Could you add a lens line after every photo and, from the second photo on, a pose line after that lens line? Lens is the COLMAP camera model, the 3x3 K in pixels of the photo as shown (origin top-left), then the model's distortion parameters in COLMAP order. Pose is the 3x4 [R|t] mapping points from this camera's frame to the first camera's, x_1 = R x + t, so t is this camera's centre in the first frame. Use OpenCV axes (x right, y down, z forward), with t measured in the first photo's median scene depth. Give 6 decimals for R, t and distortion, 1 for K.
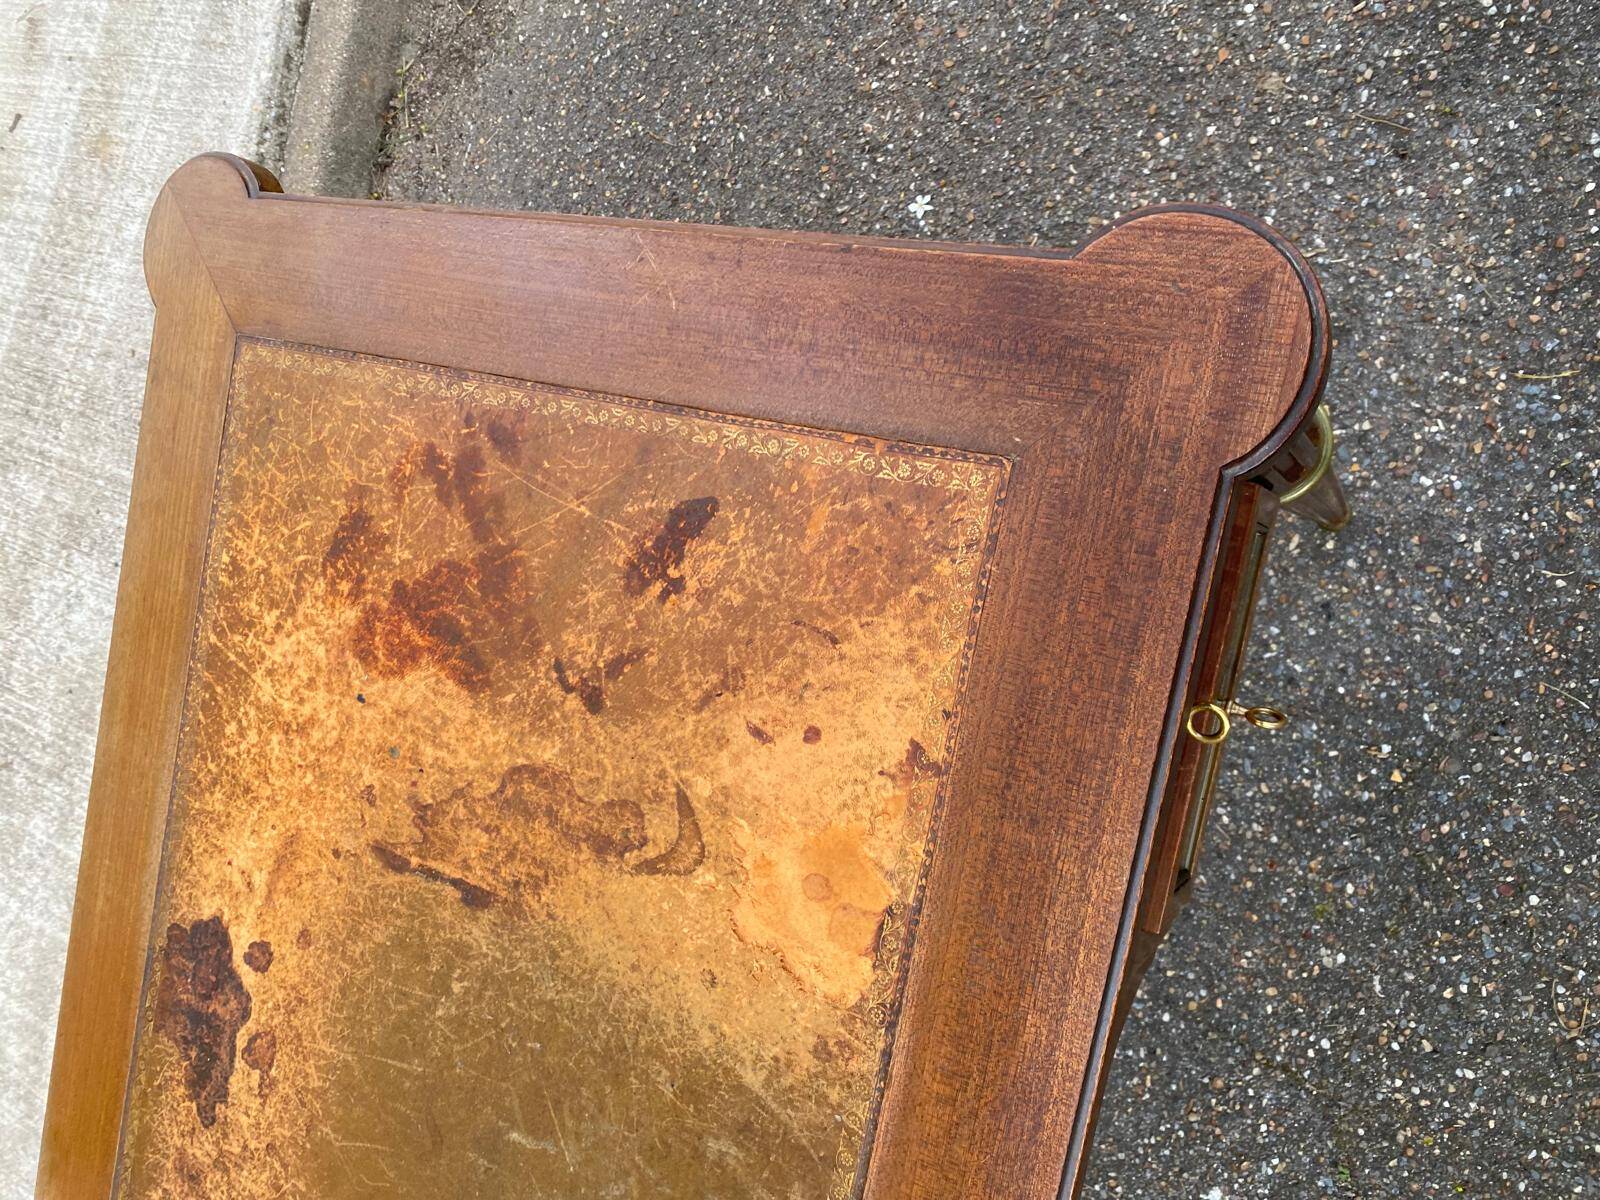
lens RADIAL K [[1225.7, 0, 769.0], [0, 1225.7, 608.3], [0, 0, 1]] dist [0.013460, -0.014161]
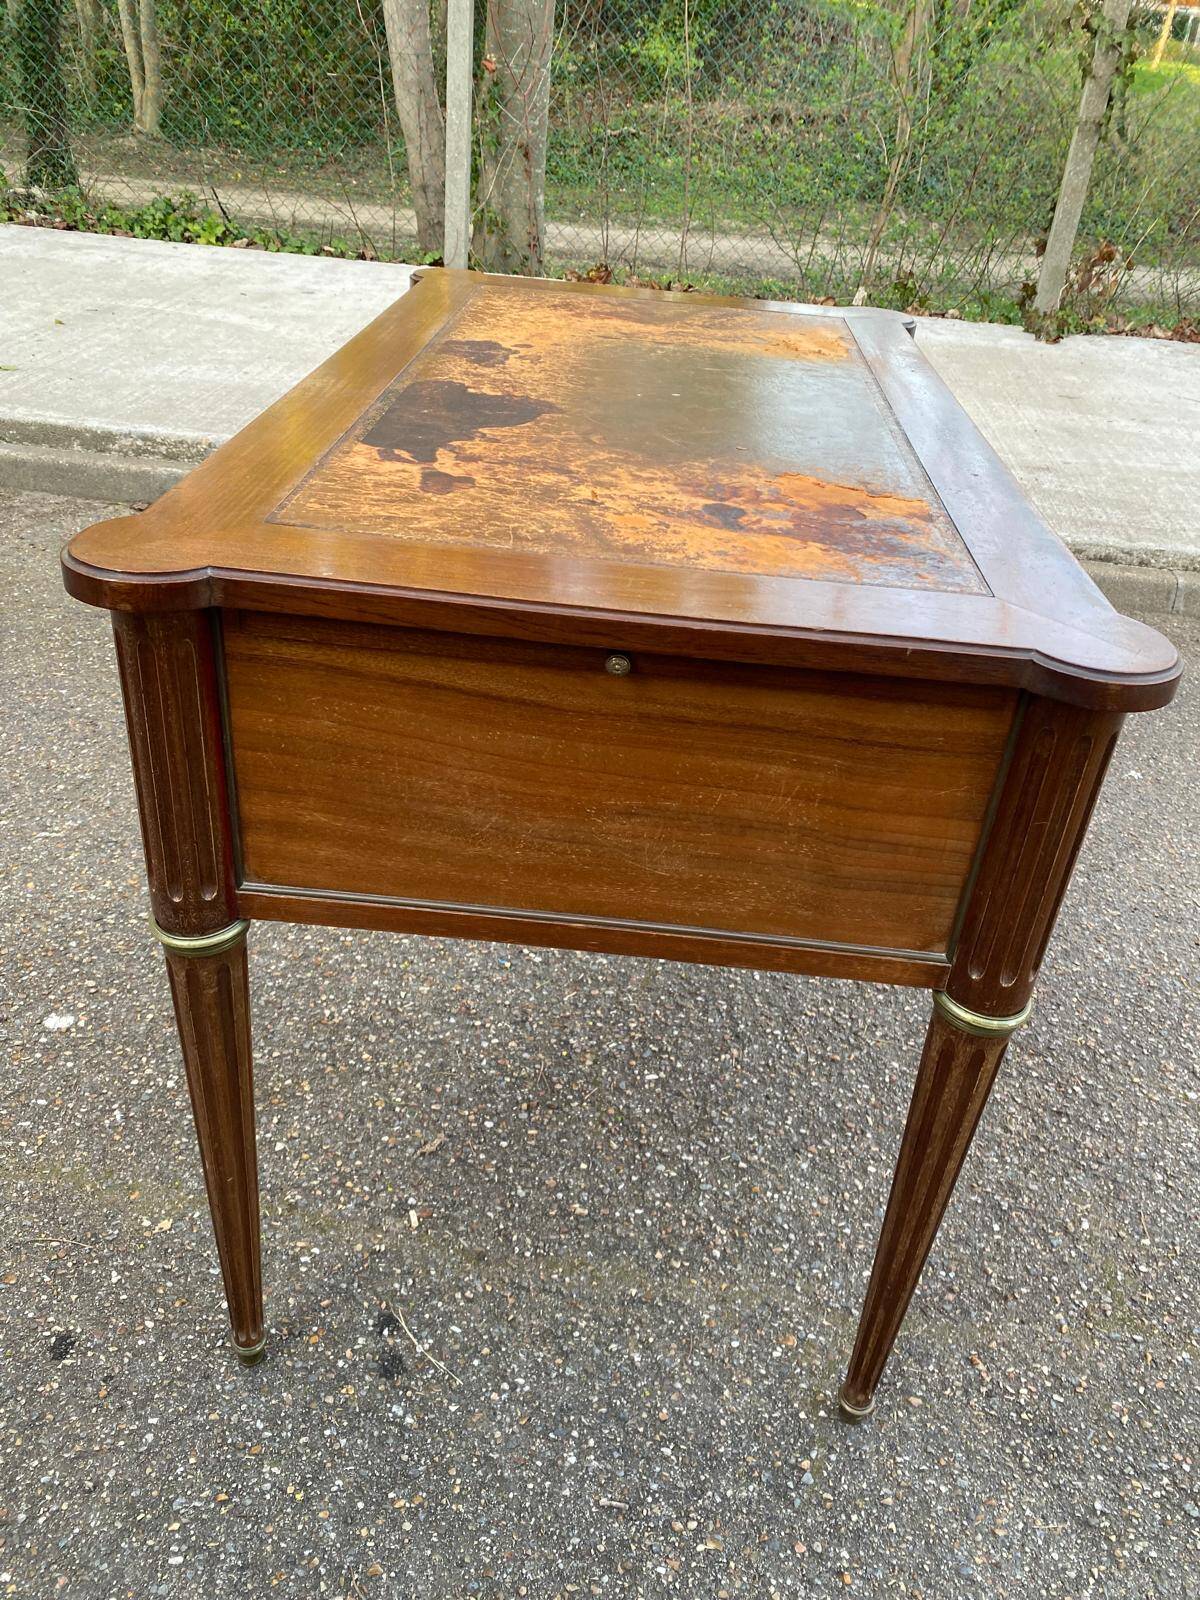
lens RADIAL K [[1225.7, 0, 609.0], [0, 1225.7, 783.9], [0, 0, 1]] dist [0.013460, -0.014161]
pose [[0.097582, 0.867491, -0.487788, 1.074012], [-0.986468, 0.019422, -0.162801, 0.796331], [-0.131754, 0.497074, 0.857647, -0.411798]]
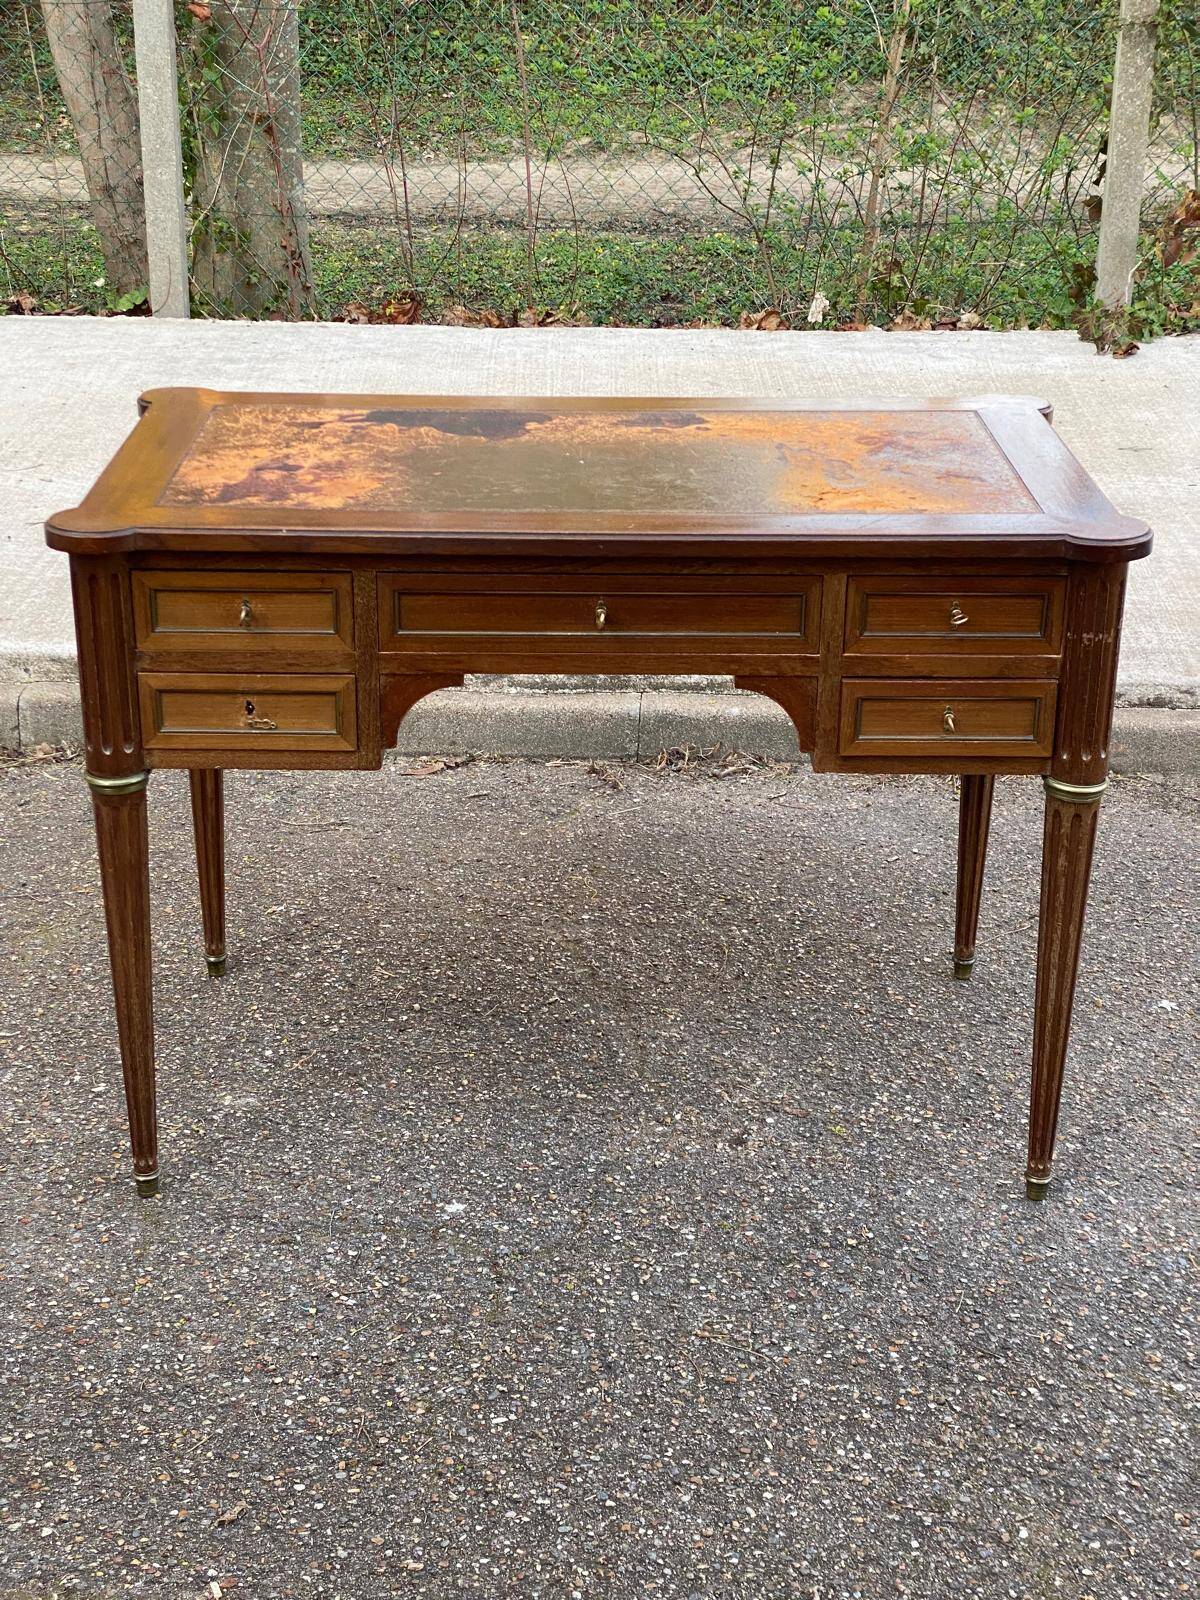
lens RADIAL K [[2390.7, 0, 570.6], [0, 2390.7, 812.0], [0, 0, 1]] dist [0.094995, 0.000000]
pose [[0.185095, 0.775139, -0.604069, 1.583655], [-0.977895, 0.084436, -0.191292, 0.837144], [-0.097272, 0.626123, 0.773633, -1.095504]]
